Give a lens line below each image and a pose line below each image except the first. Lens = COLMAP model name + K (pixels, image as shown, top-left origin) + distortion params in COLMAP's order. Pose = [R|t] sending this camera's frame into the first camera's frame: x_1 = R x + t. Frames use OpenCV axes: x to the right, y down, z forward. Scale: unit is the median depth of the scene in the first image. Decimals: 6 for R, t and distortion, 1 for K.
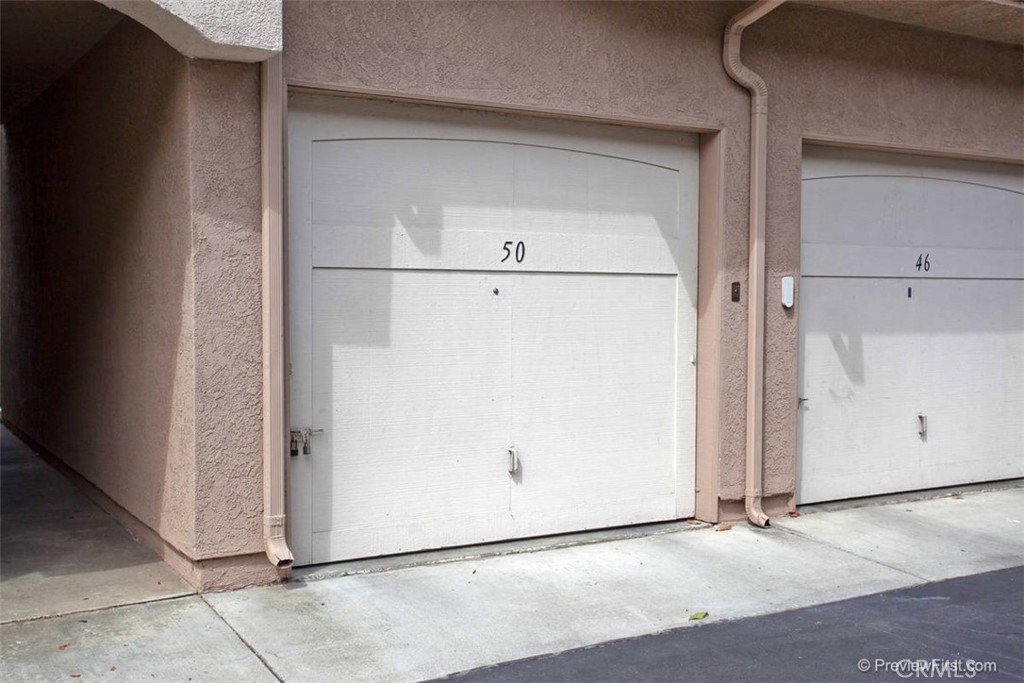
lens RADIAL K [[1176.3, 0, 512.2], [0, 1176.3, 340.9], [0, 0, 1]] dist [0.002936, 0.000000]
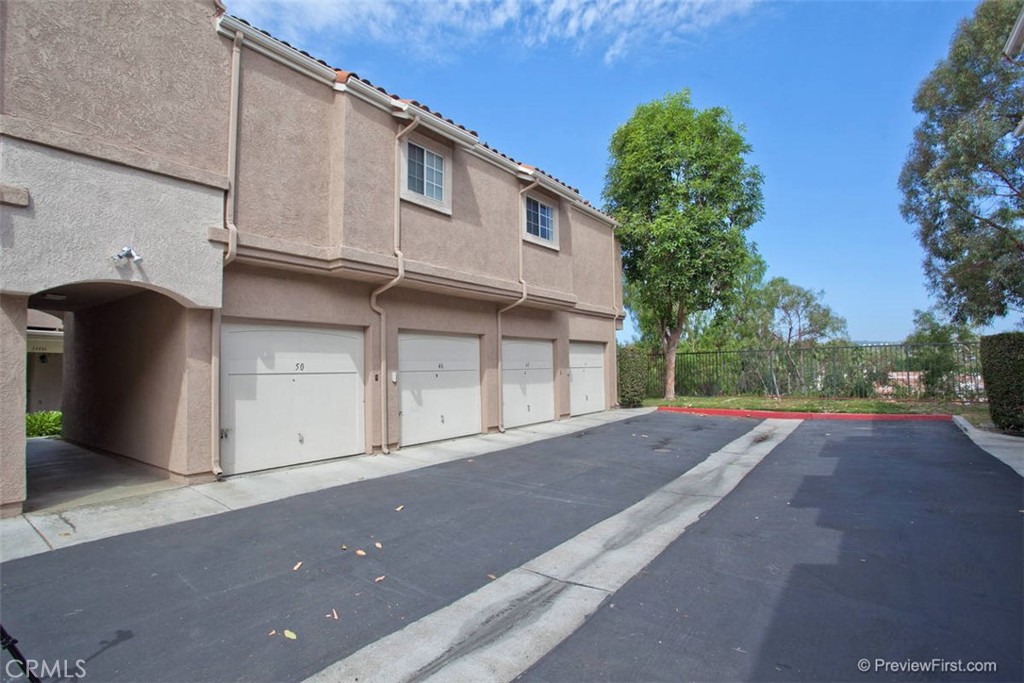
lens RADIAL K [[506.0, 0, 498.0], [0, 506.0, 349.9], [0, 0, 1]] dist [-0.040186, 0.010774]
pose [[0.931162, -0.006804, 0.364543, 0.004579], [0.036853, 0.996462, -0.075536, -0.002507], [-0.362739, 0.083771, 0.928118, -0.374301]]
